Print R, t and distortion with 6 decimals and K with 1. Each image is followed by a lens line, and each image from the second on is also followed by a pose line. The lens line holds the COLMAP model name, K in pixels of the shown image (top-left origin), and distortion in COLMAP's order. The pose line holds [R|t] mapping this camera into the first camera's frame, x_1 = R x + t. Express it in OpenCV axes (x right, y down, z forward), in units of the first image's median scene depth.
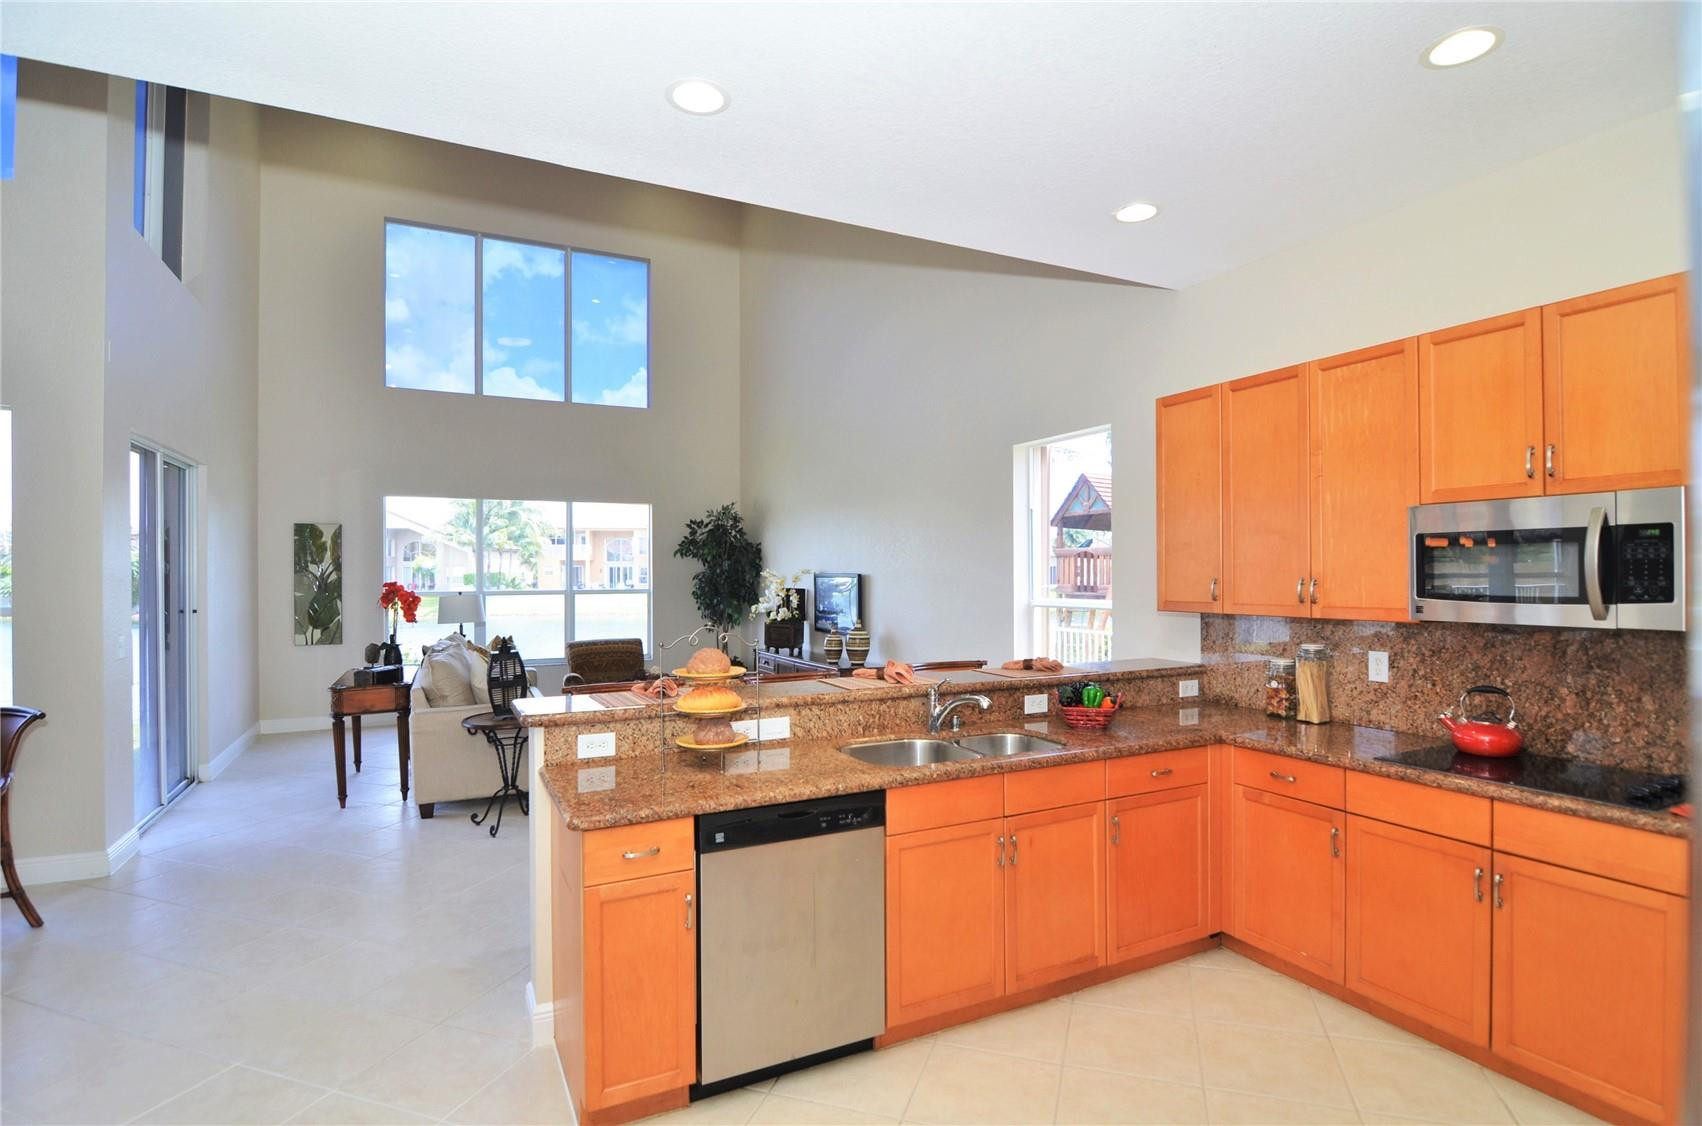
lens RADIAL K [[843.3, 0, 864.1], [0, 843.3, 570.4], [0, 0, 1]] dist [-0.011262, -0.006240]
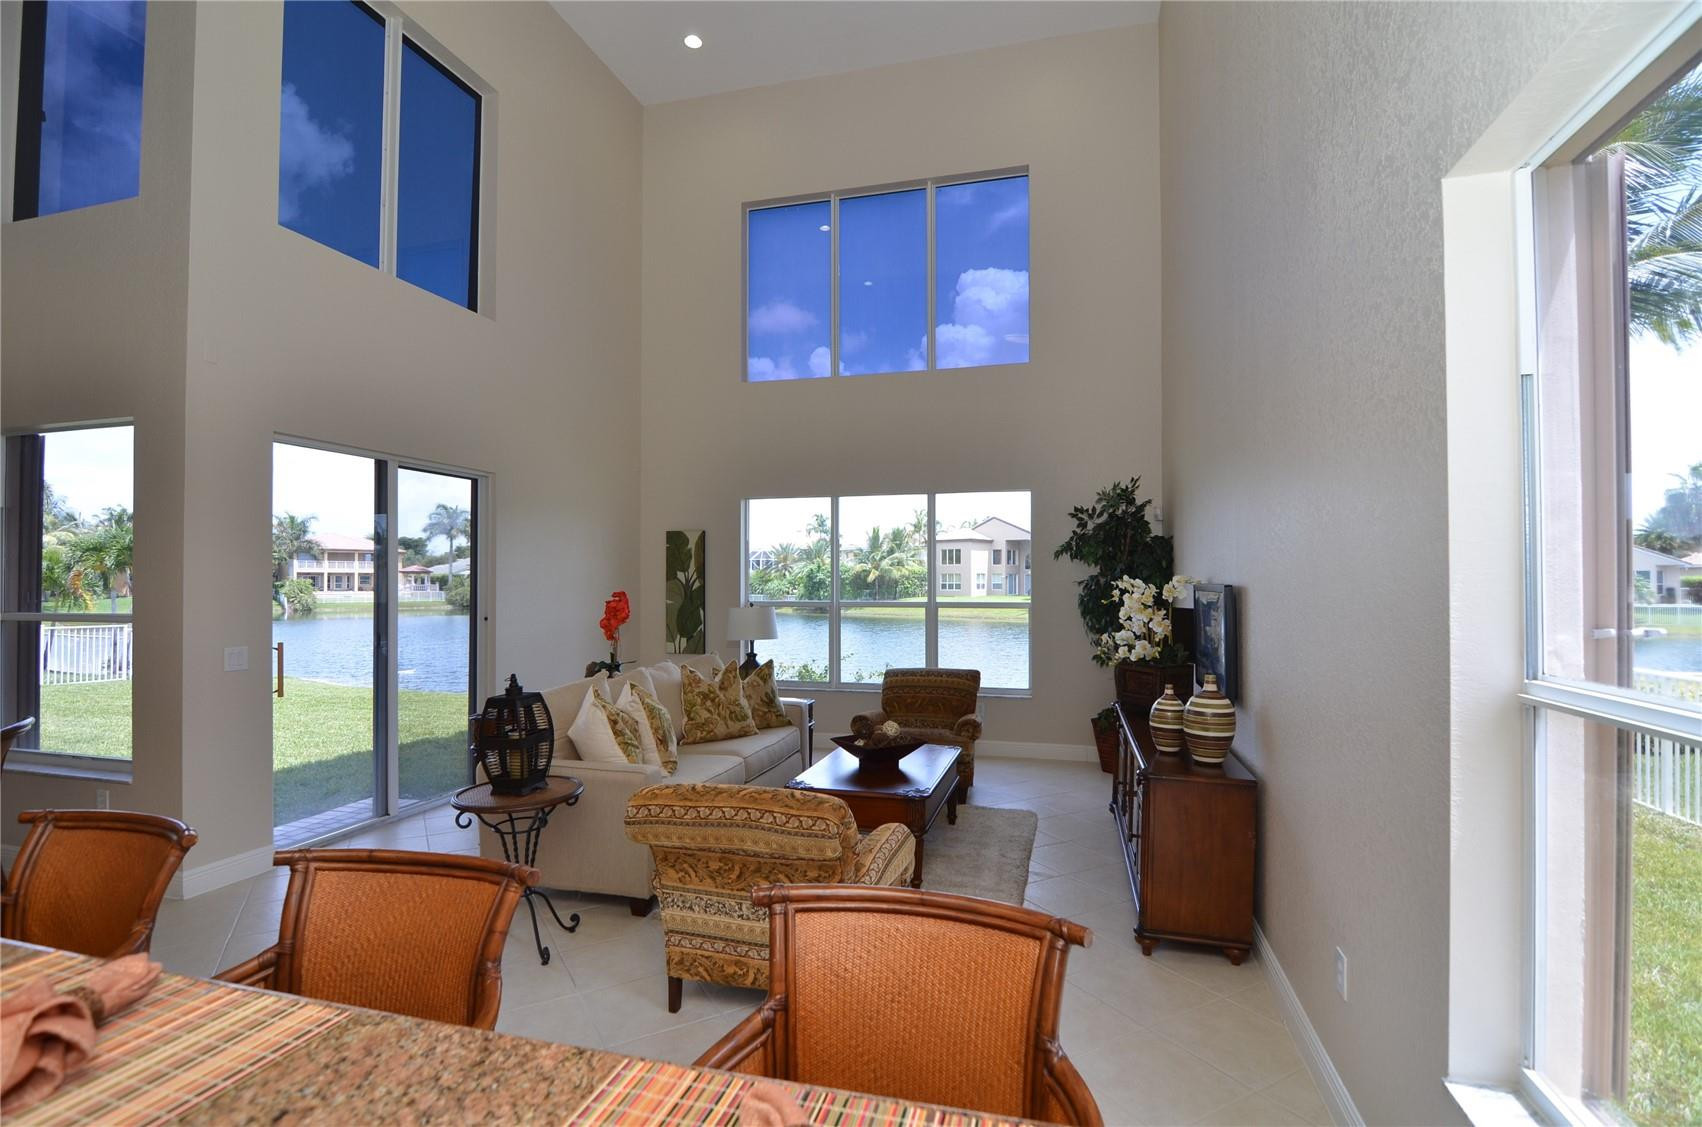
lens RADIAL K [[815.6, 0, 848.9], [0, 815.6, 564.3], [0, 0, 1]] dist [-0.013456, -0.002301]
pose [[0.730078, -0.010743, -0.683279, 0.147953], [0.001368, 0.999897, -0.014260, -0.002078], [0.683363, 0.009476, 0.730018, 0.426884]]
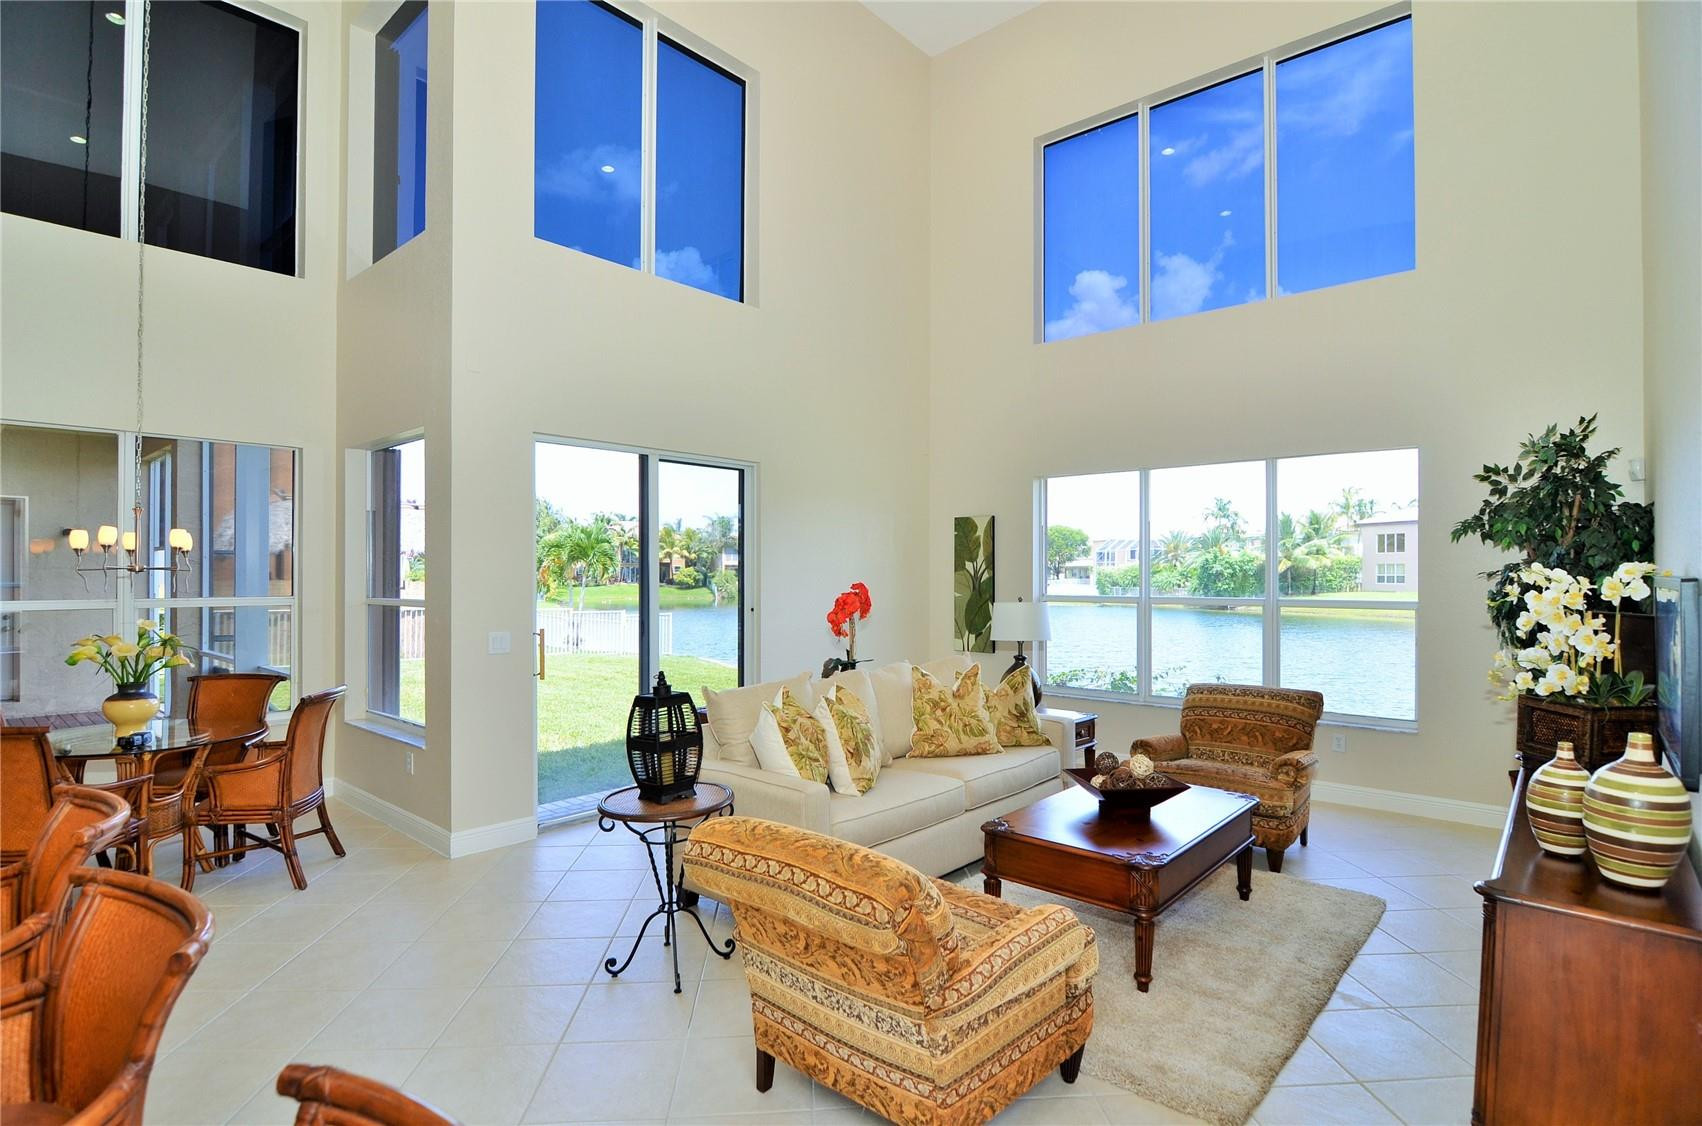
lens RADIAL K [[843.3, 0, 855.3], [0, 843.3, 567.4], [0, 0, 1]] dist [-0.011262, -0.006240]
pose [[0.359359, -0.001945, -0.933197, 0.143530], [0.003208, 0.999994, -0.000848, -0.000829], [0.933194, -0.002689, 0.359363, 0.555499]]
